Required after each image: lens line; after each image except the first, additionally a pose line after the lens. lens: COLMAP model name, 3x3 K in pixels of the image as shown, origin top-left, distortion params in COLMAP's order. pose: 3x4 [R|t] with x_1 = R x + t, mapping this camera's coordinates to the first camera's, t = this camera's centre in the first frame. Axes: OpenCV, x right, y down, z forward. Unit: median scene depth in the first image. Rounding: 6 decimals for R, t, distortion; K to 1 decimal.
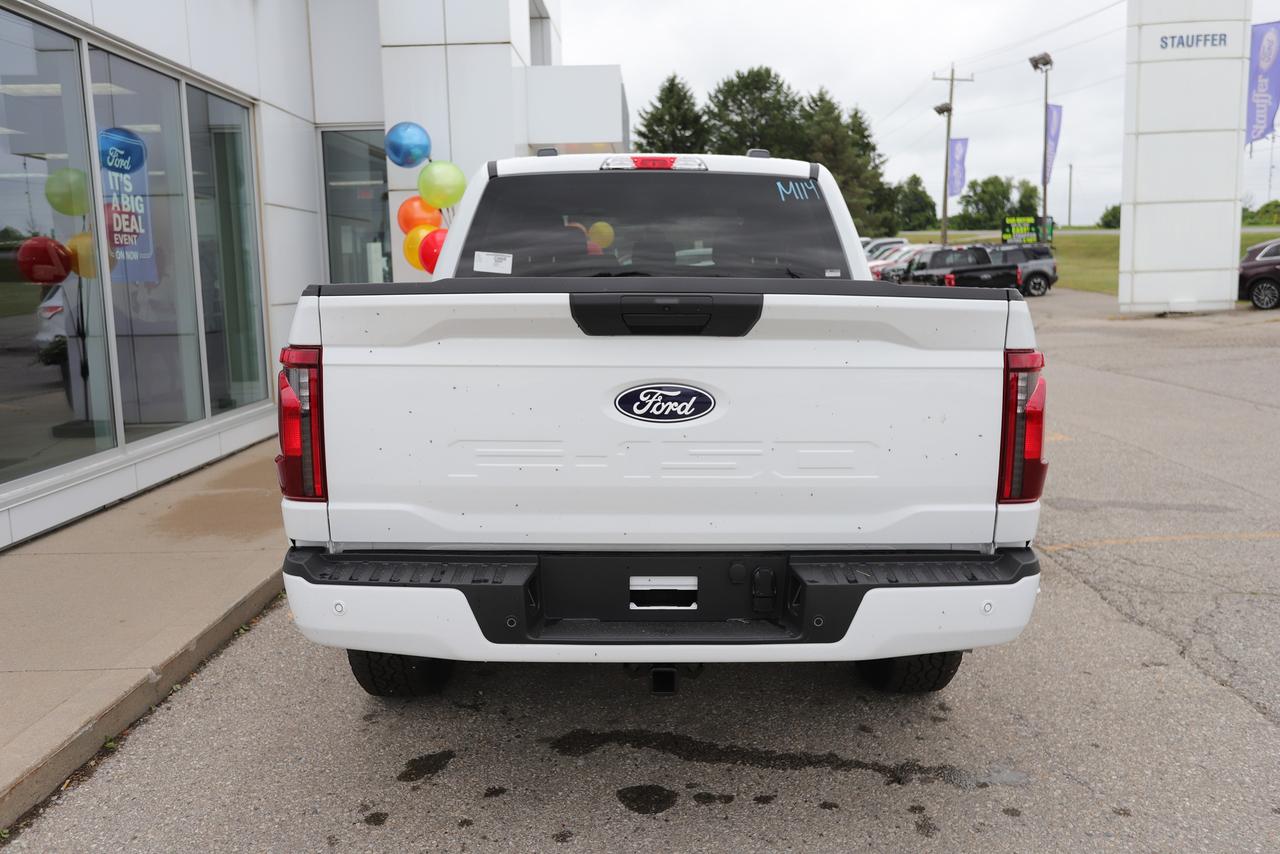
lens RADIAL K [[1135.7, 0, 672.7], [0, 1135.7, 427.0], [0, 0, 1]] dist [-0.043704, 0.132068]
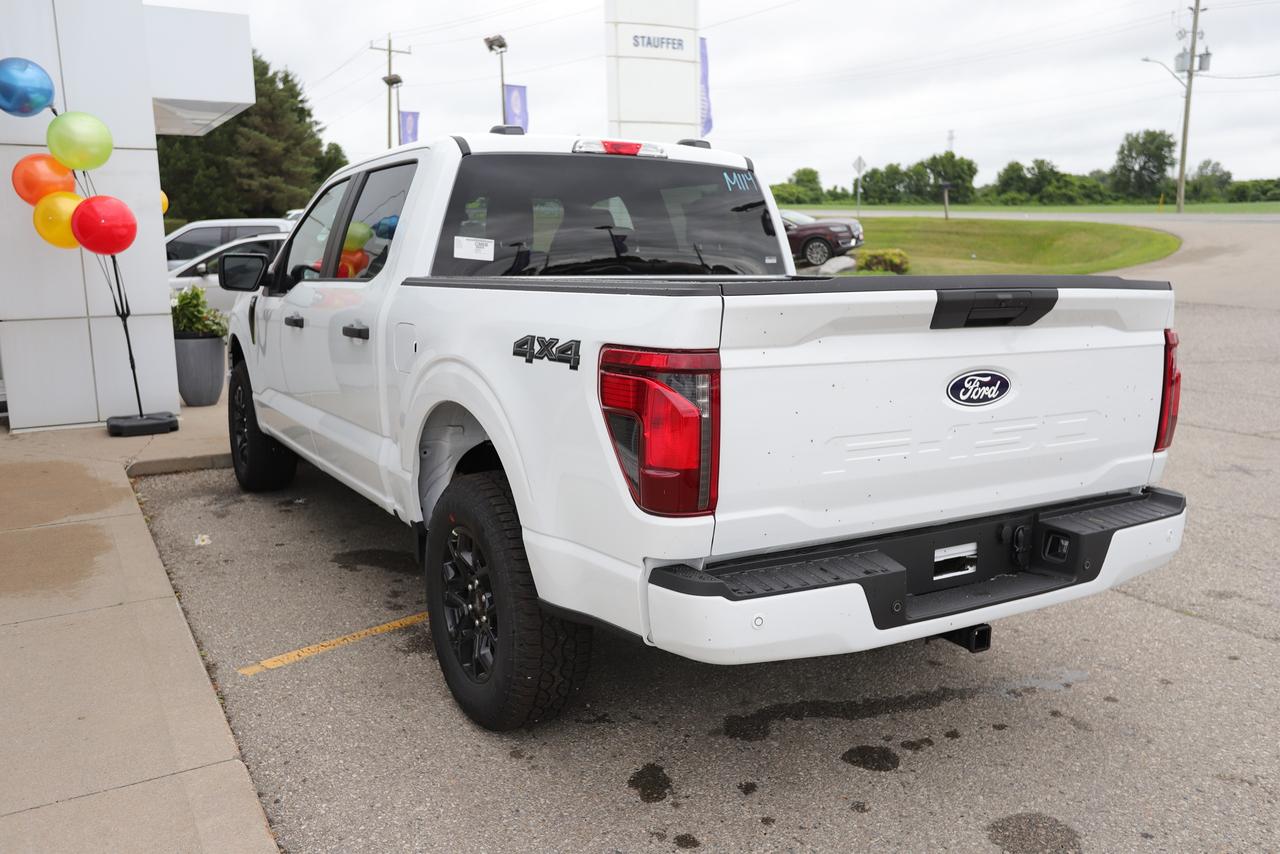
lens RADIAL K [[1135.7, 0, 672.7], [0, 1135.7, 427.0], [0, 0, 1]] dist [-0.043704, 0.132068]
pose [[0.846789, -0.077342, 0.526276, -0.587856], [0.063620, 0.996997, 0.044154, -0.035662], [-0.528111, -0.003908, 0.849167, 0.154976]]
